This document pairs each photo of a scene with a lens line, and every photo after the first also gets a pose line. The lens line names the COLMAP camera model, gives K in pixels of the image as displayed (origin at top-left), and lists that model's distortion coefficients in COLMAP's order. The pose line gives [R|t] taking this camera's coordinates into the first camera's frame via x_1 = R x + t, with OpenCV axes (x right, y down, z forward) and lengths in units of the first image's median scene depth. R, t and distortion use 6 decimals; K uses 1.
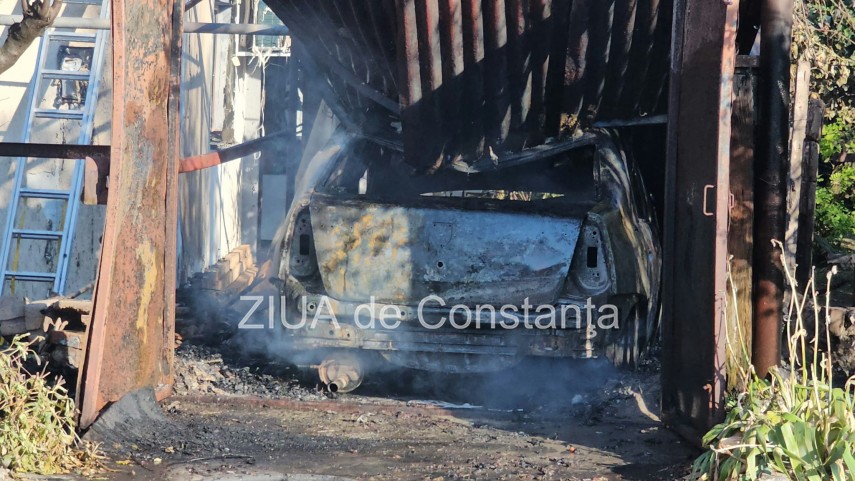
lens RADIAL K [[2848.7, 0, 425.9], [0, 2848.7, 238.3], [0, 0, 1]] dist [-0.282215, 0.000000]
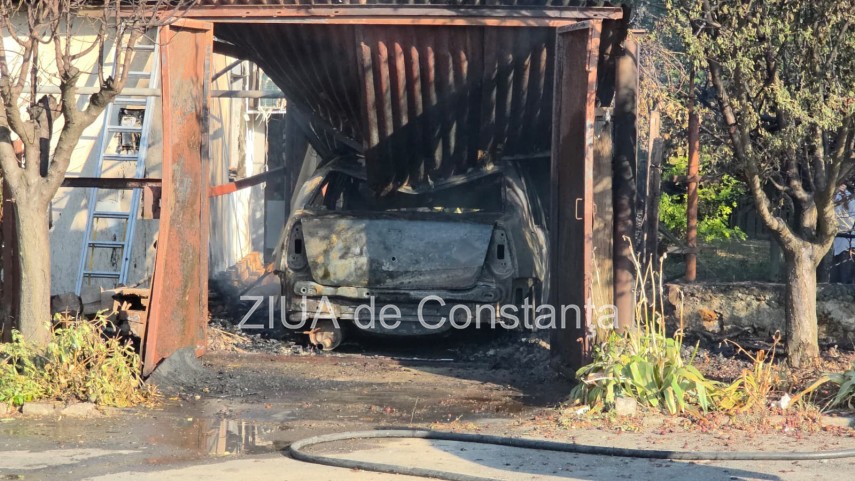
lens RADIAL K [[2236.6, 0, 425.7], [0, 2236.6, 241.4], [0, 0, 1]] dist [-0.192068, 0.000000]
pose [[0.999779, -0.015797, 0.013880, 0.005595], [0.015875, 0.999859, -0.005552, 0.007056], [-0.013791, 0.005771, 0.999888, -0.116309]]
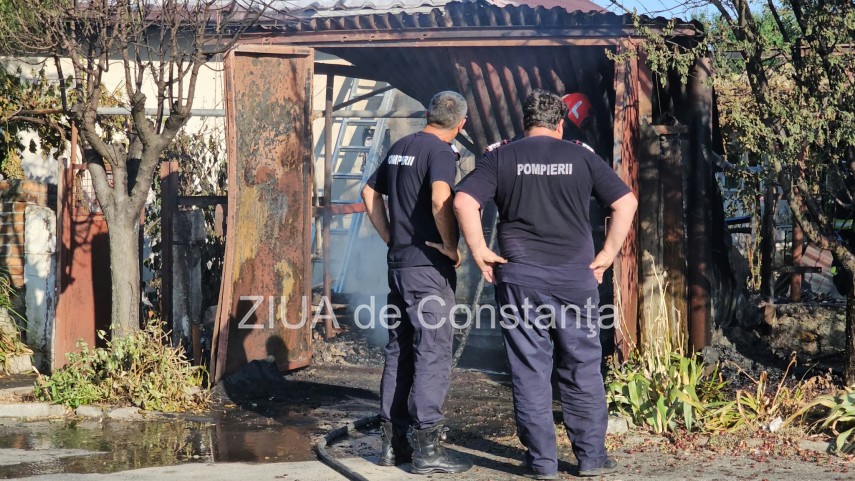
lens RADIAL K [[2236.6, 0, 428.4], [0, 2236.6, 240.2], [0, 0, 1]] dist [-0.192068, 0.000000]
pose [[0.955756, -0.011258, -0.293945, 0.311532], [0.006664, 0.999840, -0.016626, 0.010141], [0.294085, 0.013931, 0.955678, -0.097285]]
